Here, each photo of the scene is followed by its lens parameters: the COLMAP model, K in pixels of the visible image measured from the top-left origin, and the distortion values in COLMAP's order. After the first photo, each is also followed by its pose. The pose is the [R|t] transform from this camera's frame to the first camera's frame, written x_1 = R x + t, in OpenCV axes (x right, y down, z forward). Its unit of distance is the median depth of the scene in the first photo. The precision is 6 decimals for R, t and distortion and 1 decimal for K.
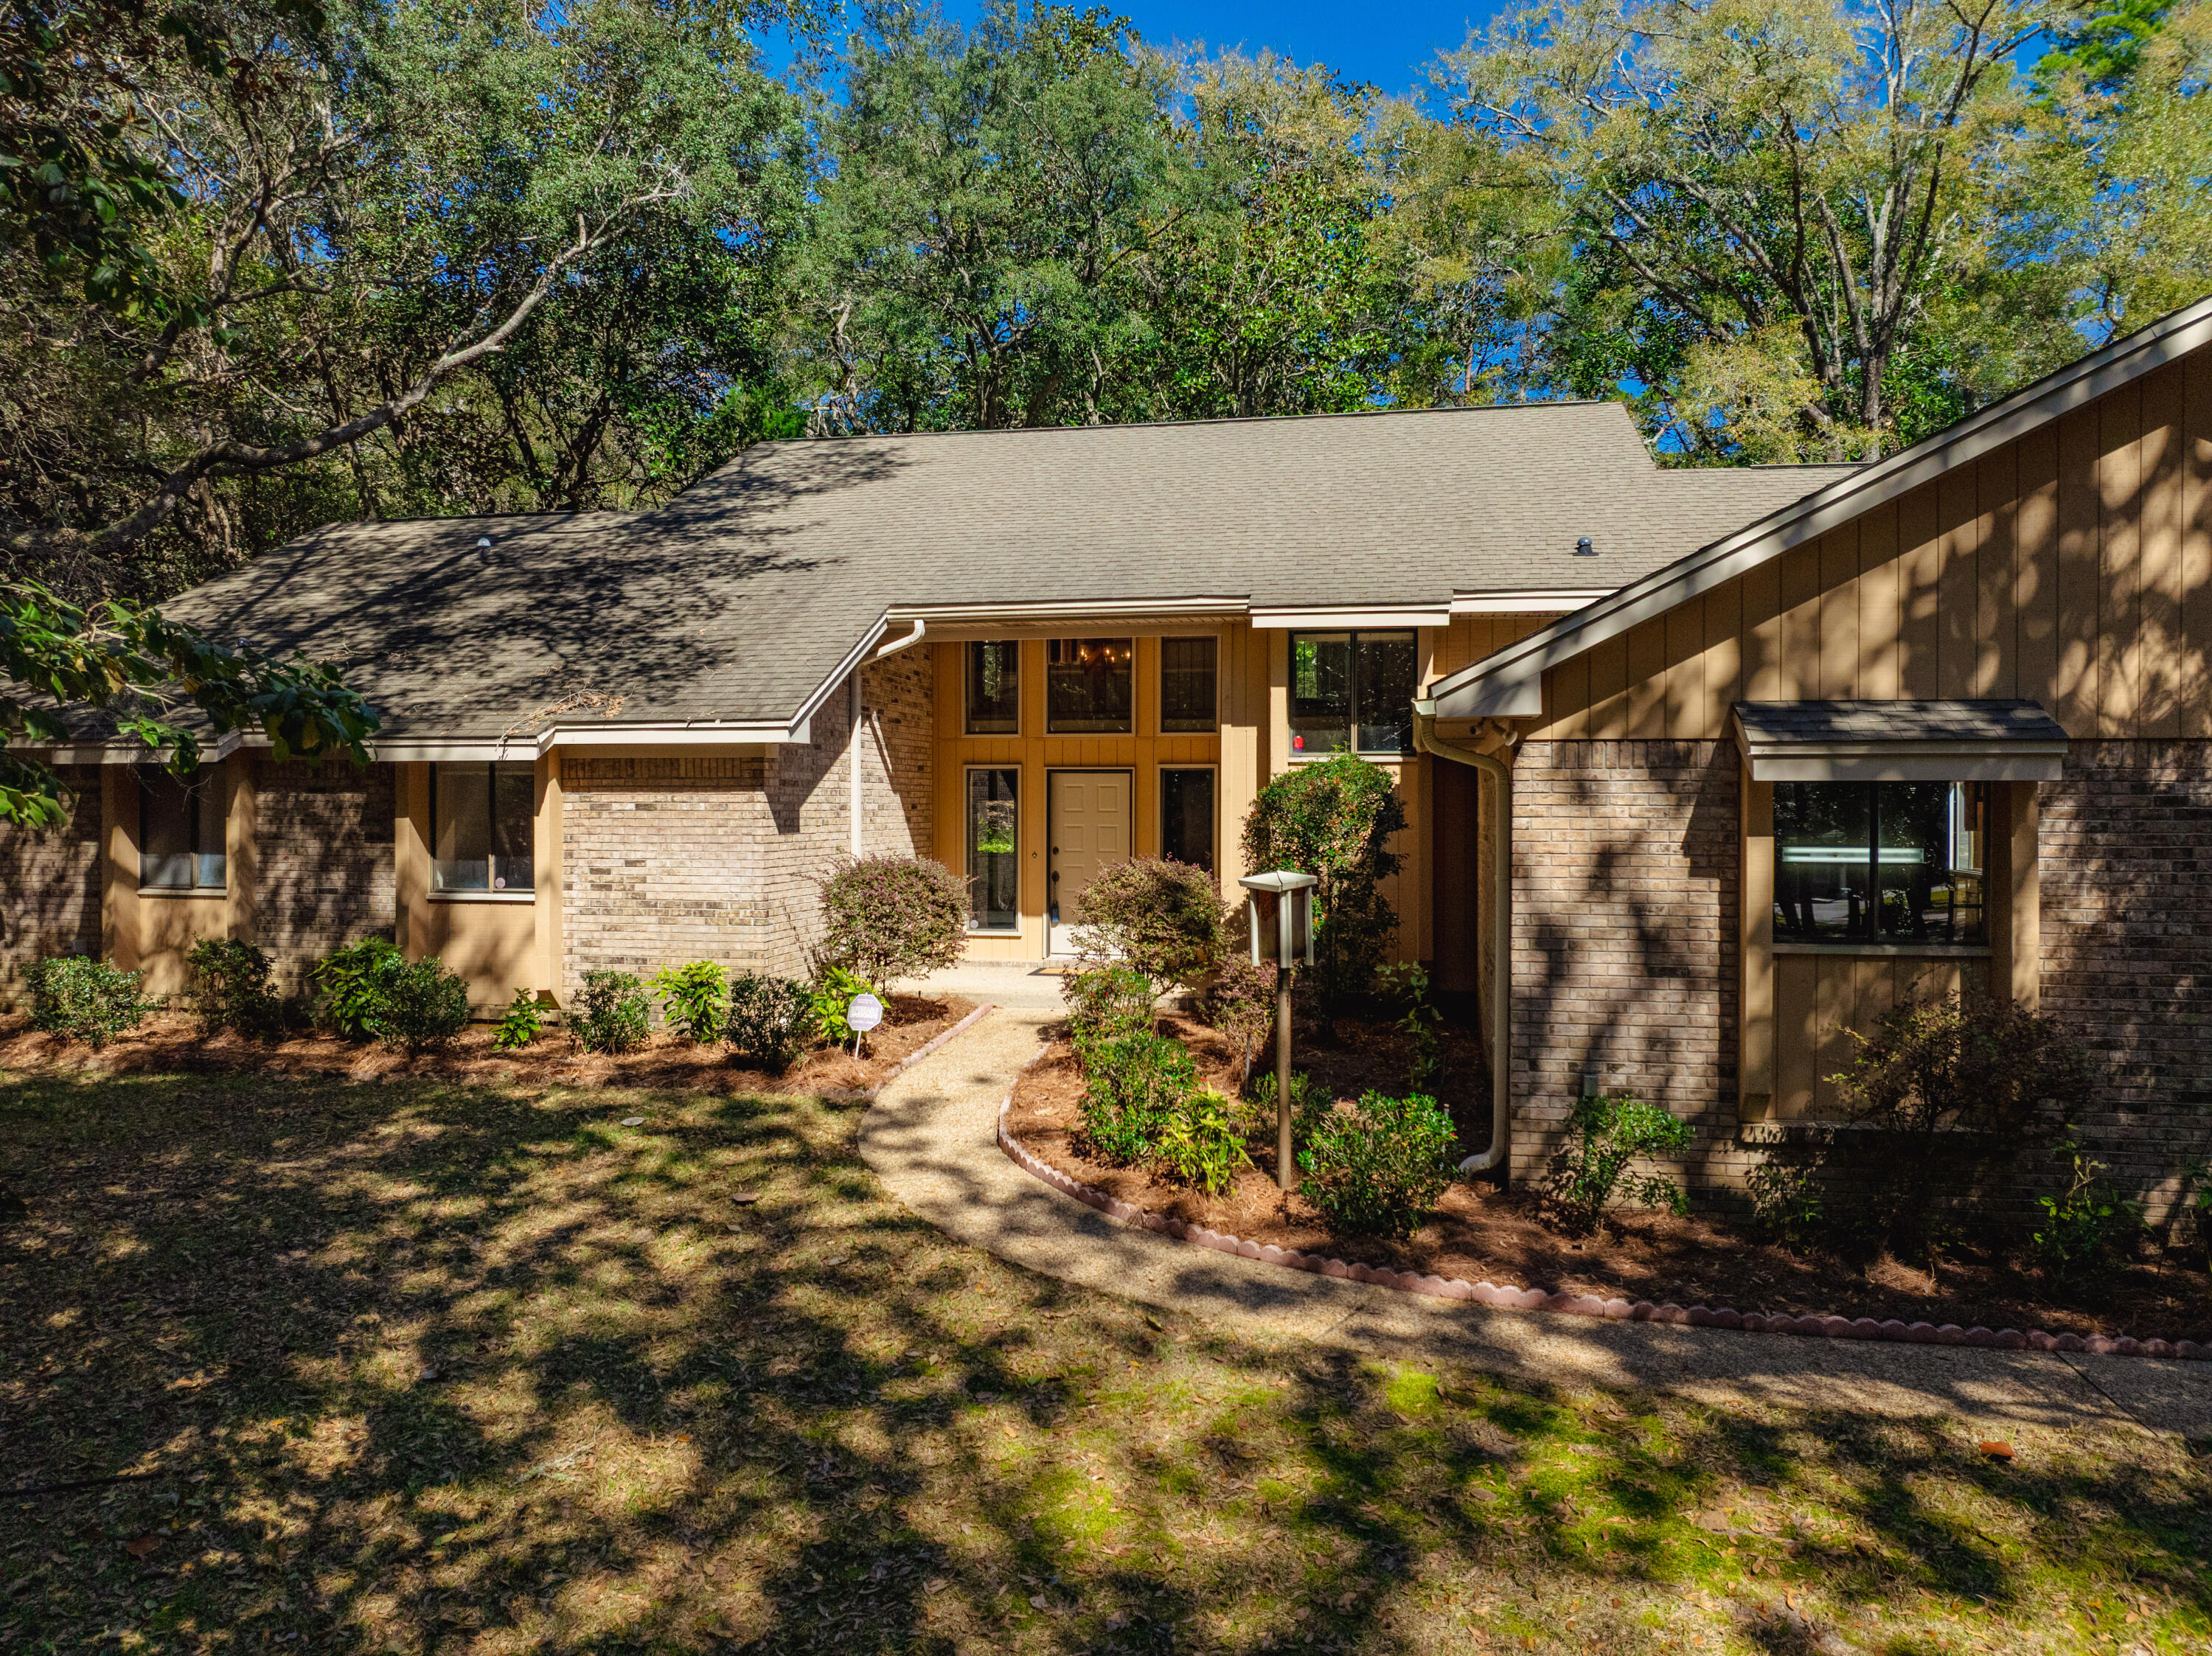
lens RADIAL K [[1557.7, 0, 1108.3], [0, 1557.7, 830.4], [0, 0, 1]] dist [-0.017000, -0.012062]
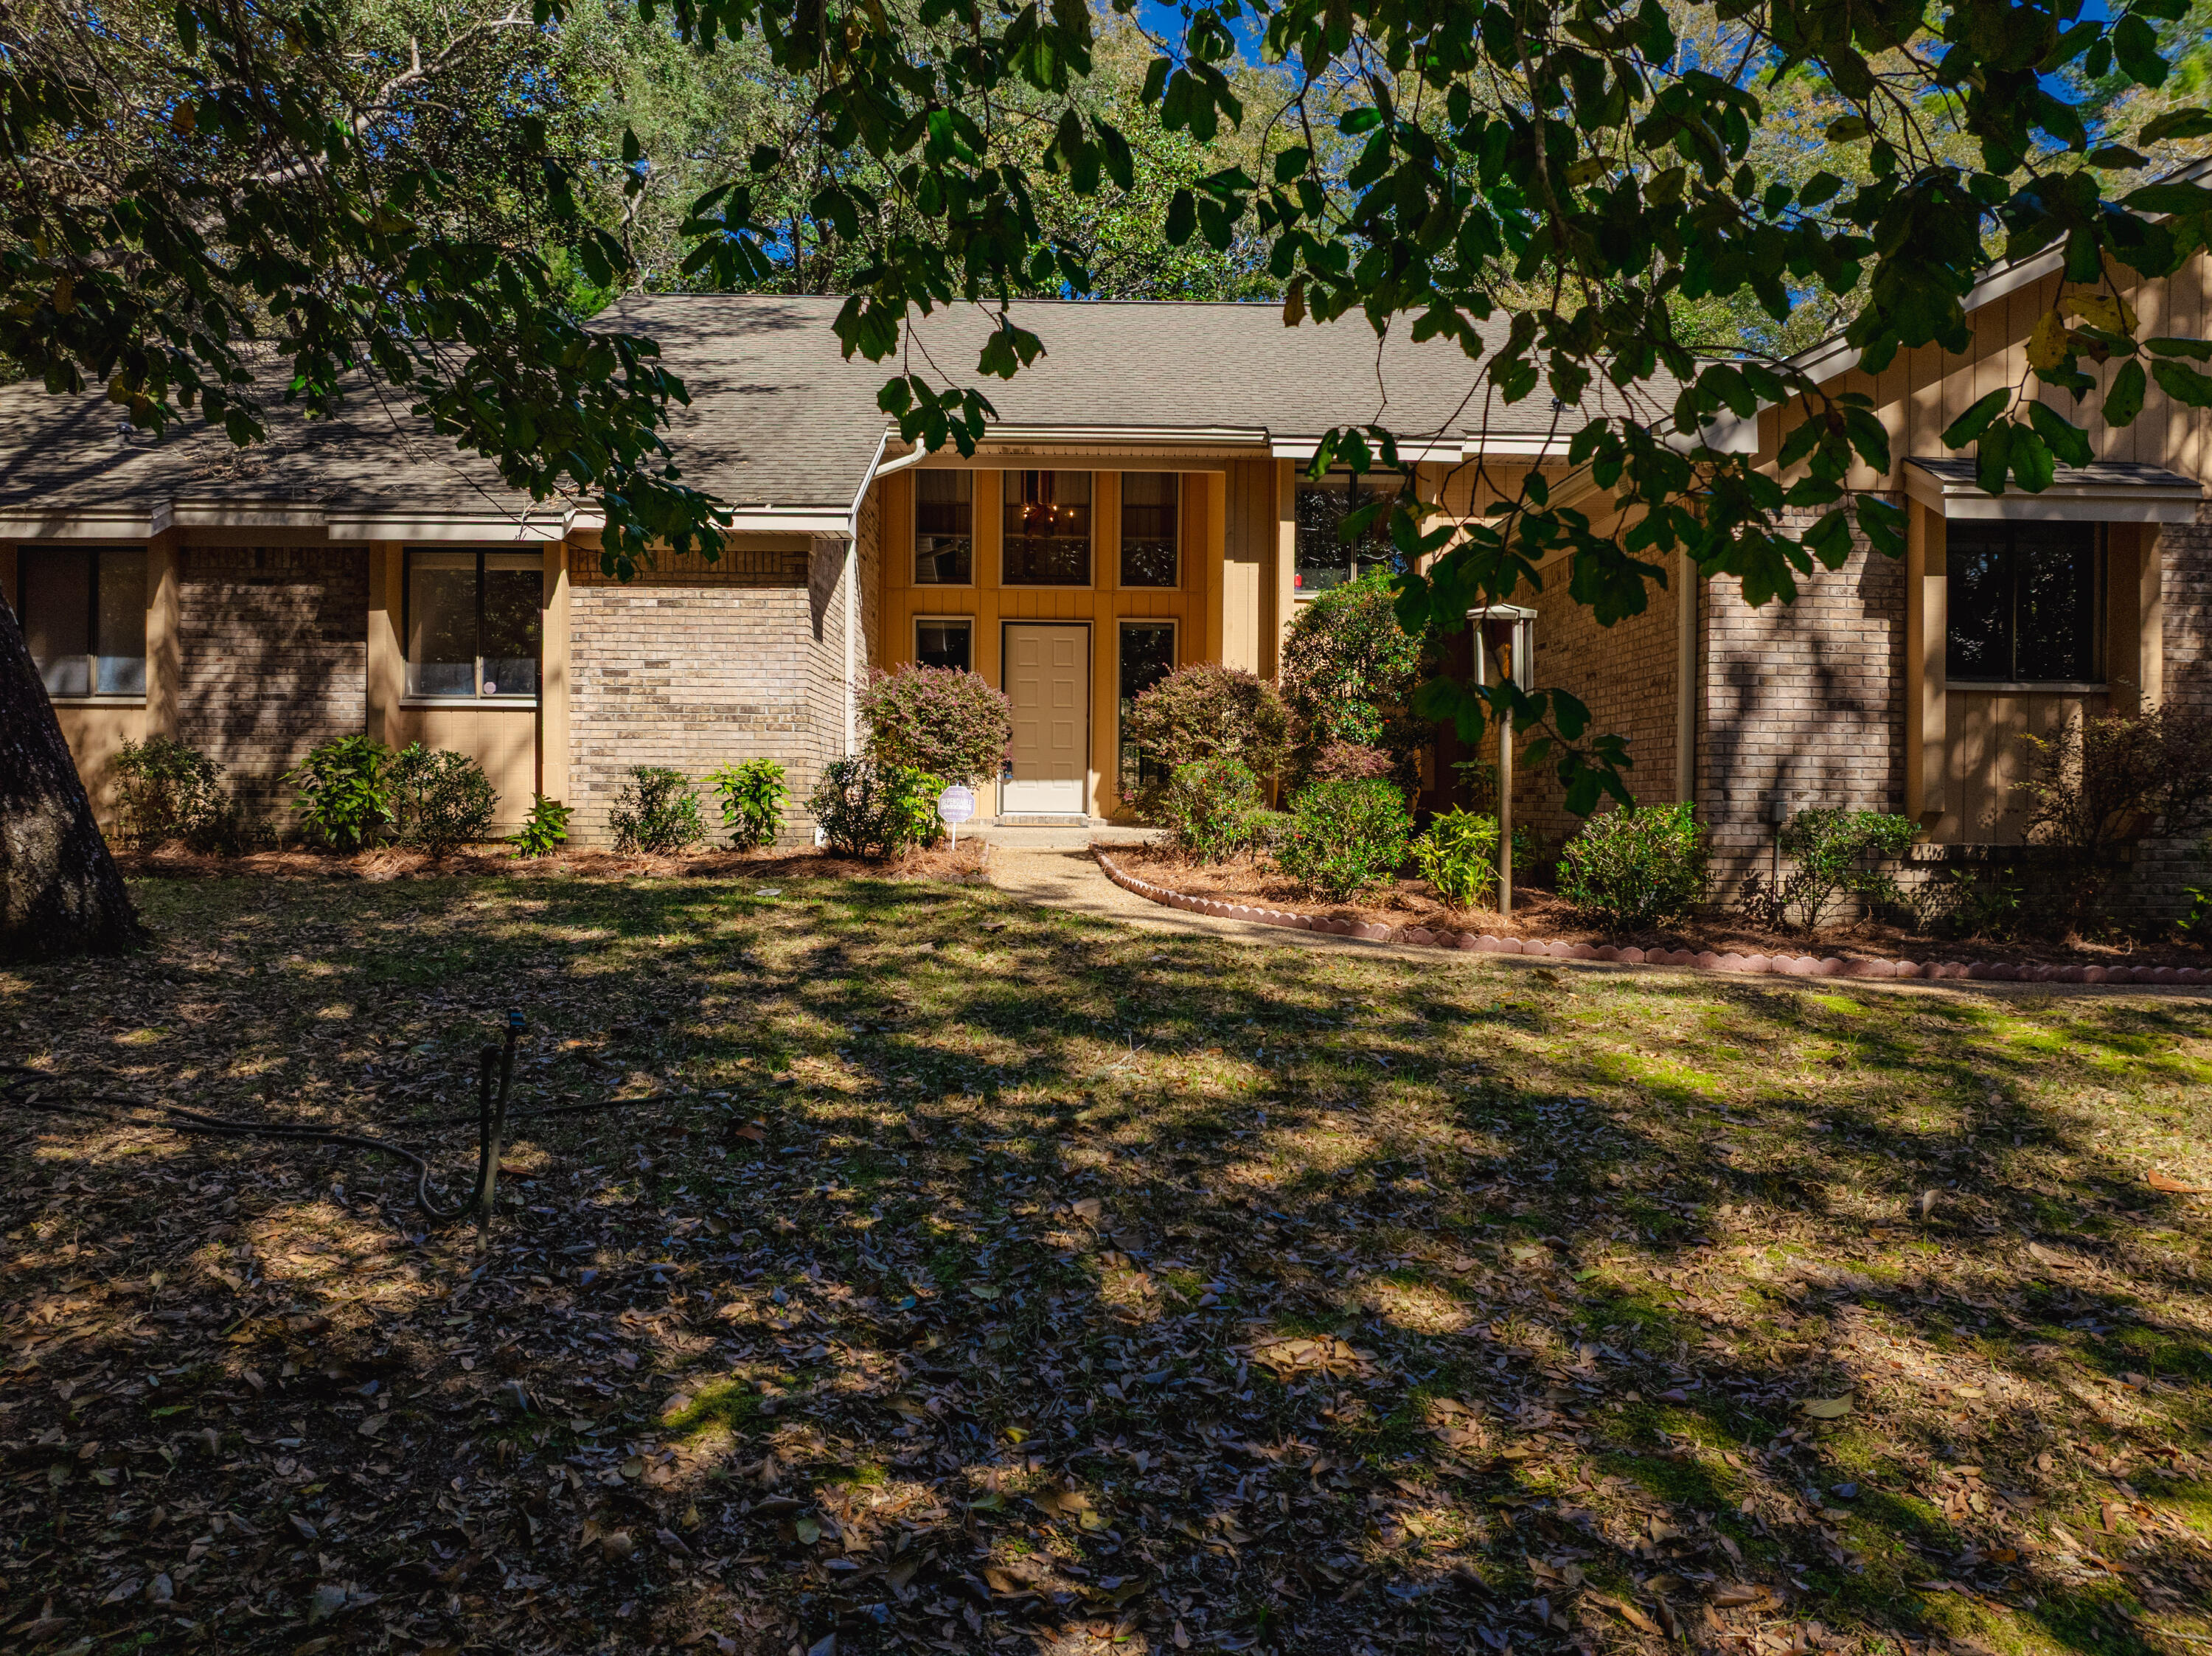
lens RADIAL K [[1557.7, 0, 1110.5], [0, 1557.7, 826.9], [0, 0, 1]] dist [-0.017000, -0.012062]
pose [[0.975379, 0.003565, 0.220506, -0.244224], [-0.003778, 0.999993, 0.000541, 0.115574], [-0.220503, -0.001361, 0.975385, 0.041910]]
